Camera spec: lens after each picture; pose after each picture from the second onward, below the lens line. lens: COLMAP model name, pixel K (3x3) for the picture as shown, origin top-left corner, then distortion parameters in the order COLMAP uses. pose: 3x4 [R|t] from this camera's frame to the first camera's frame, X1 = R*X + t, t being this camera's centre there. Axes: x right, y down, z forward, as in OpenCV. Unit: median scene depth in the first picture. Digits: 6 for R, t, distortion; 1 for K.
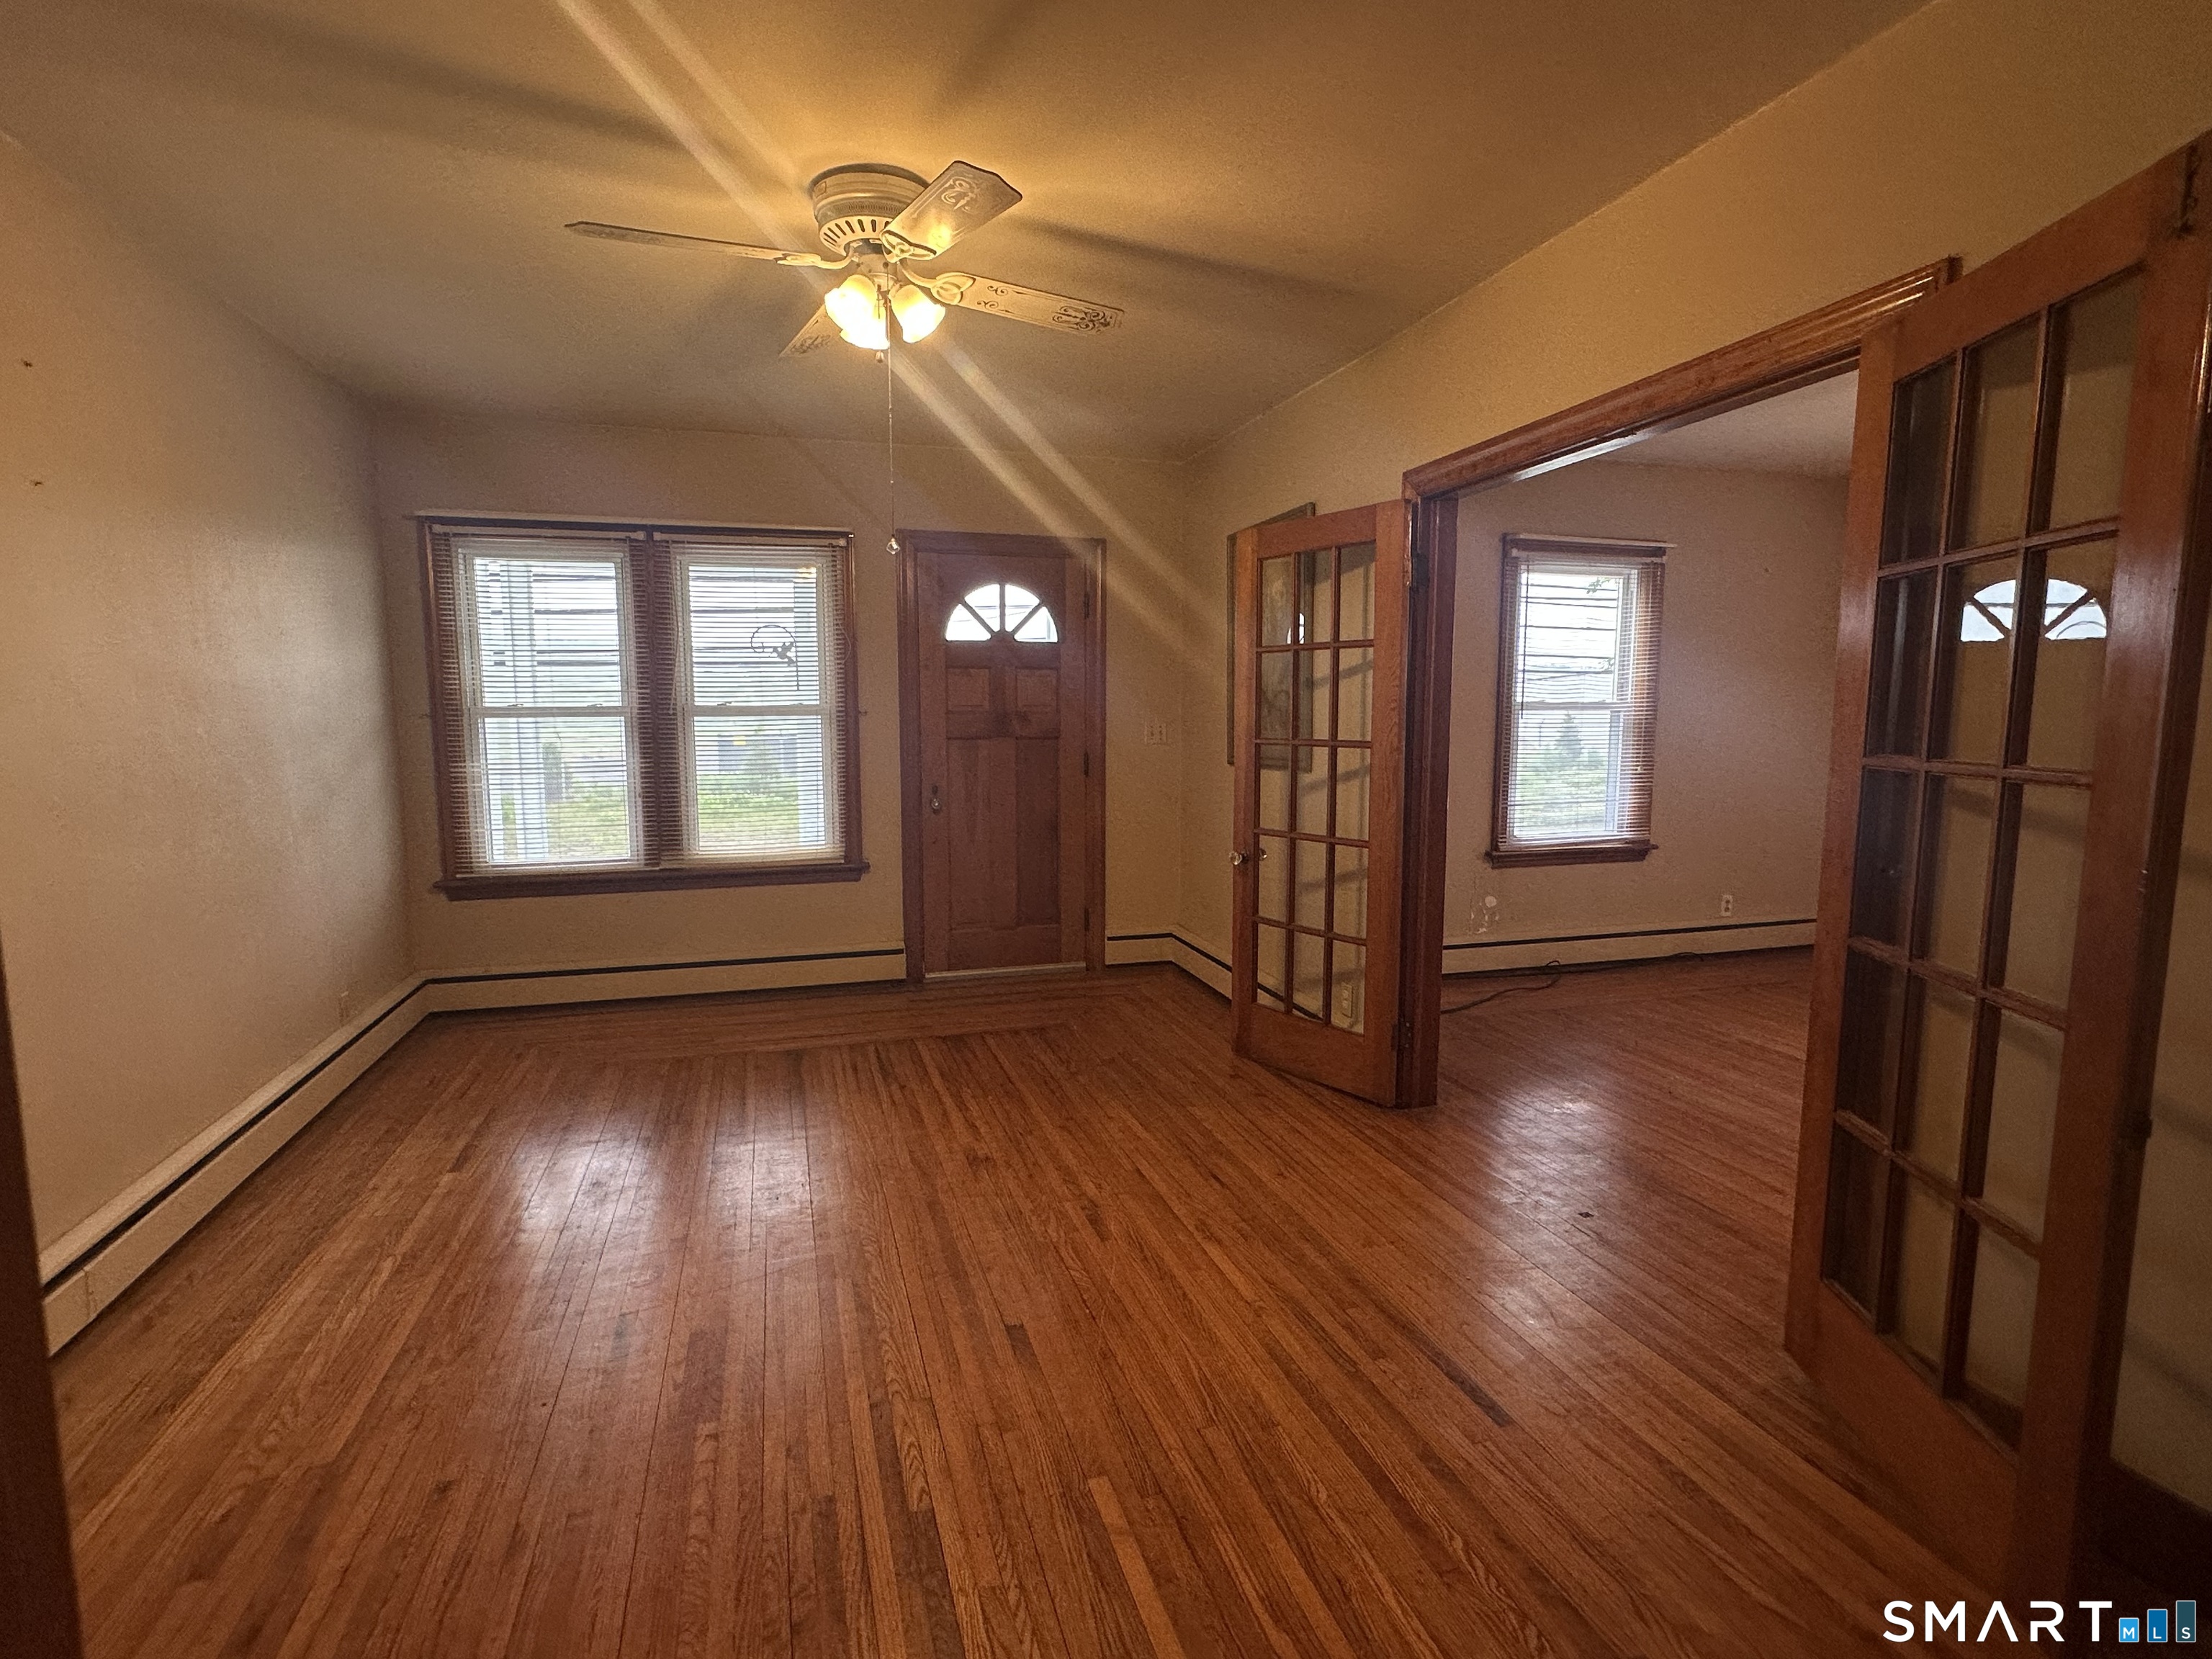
lens RADIAL K [[1108.5, 0, 1108.9], [0, 1108.5, 837.7], [0, 0, 1]] dist [-0.000257, -0.000010]
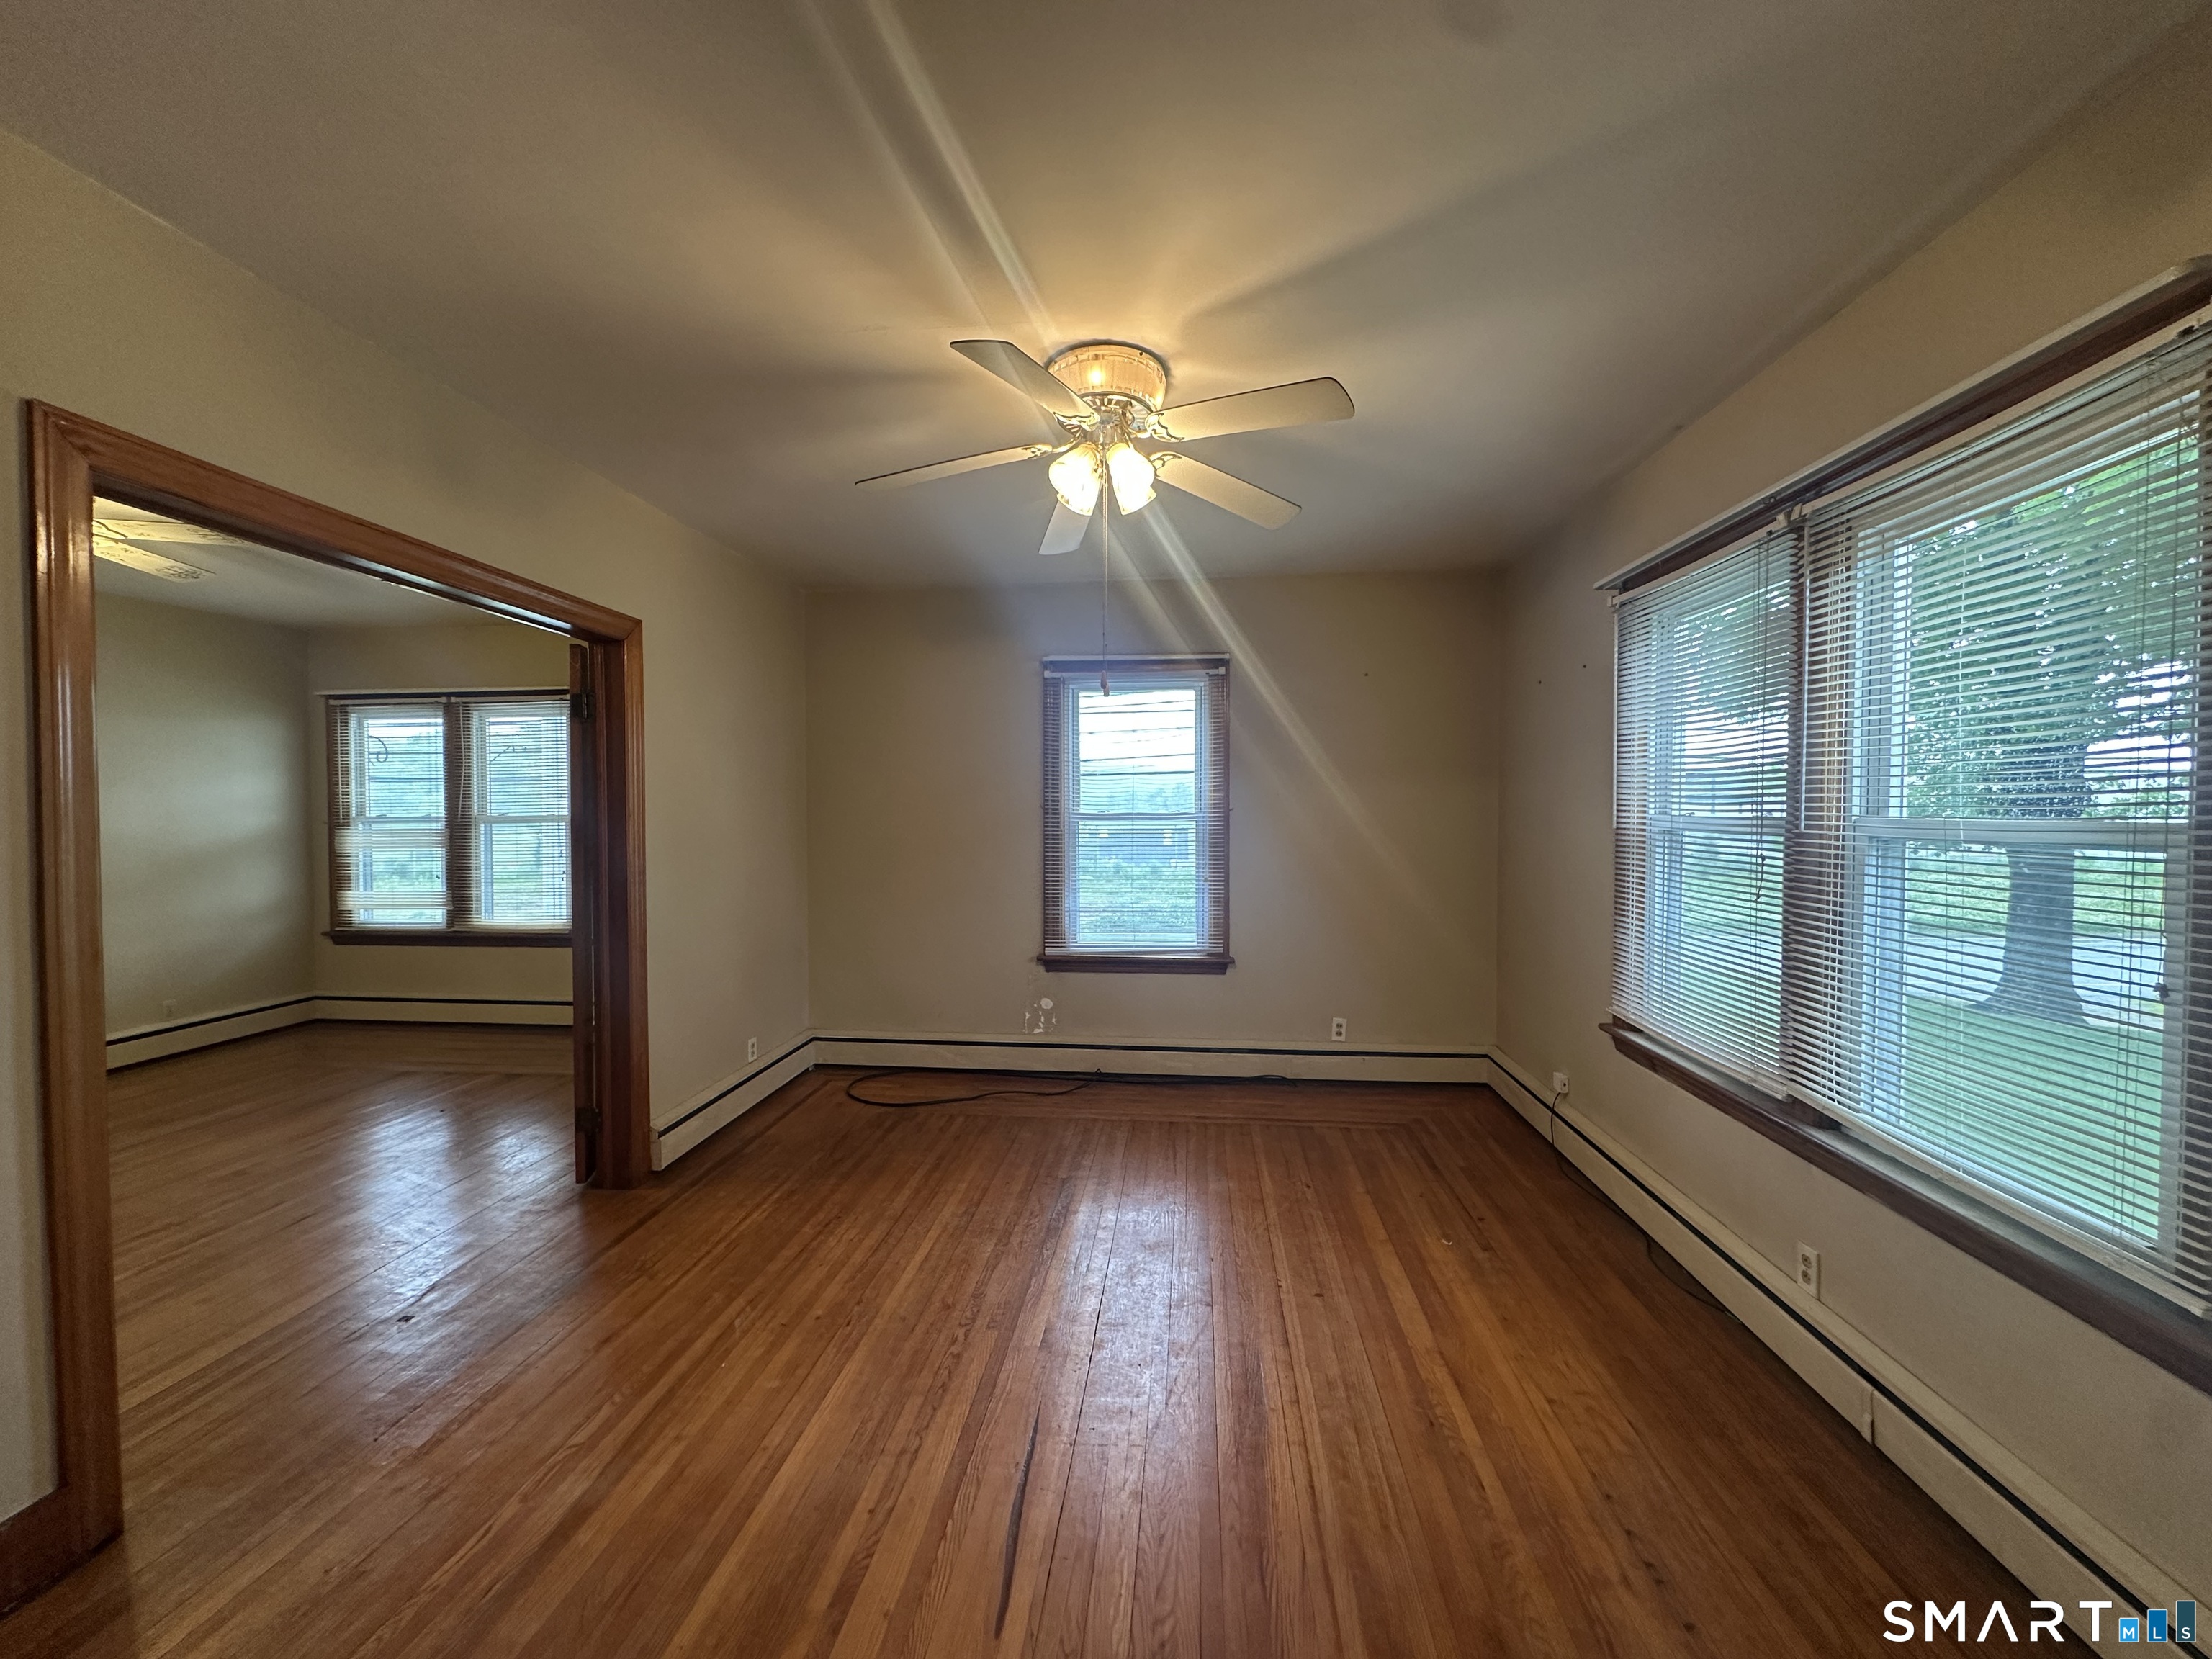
lens RADIAL K [[881.8, 0, 1104.7], [0, 881.8, 825.4], [0, 0, 1]] dist [0.000260, 0.000051]
pose [[0.923004, 0.005983, -0.384743, 0.715585], [-0.045091, 0.994672, -0.092706, -0.034446], [0.382139, 0.102917, 0.918356, 0.247104]]
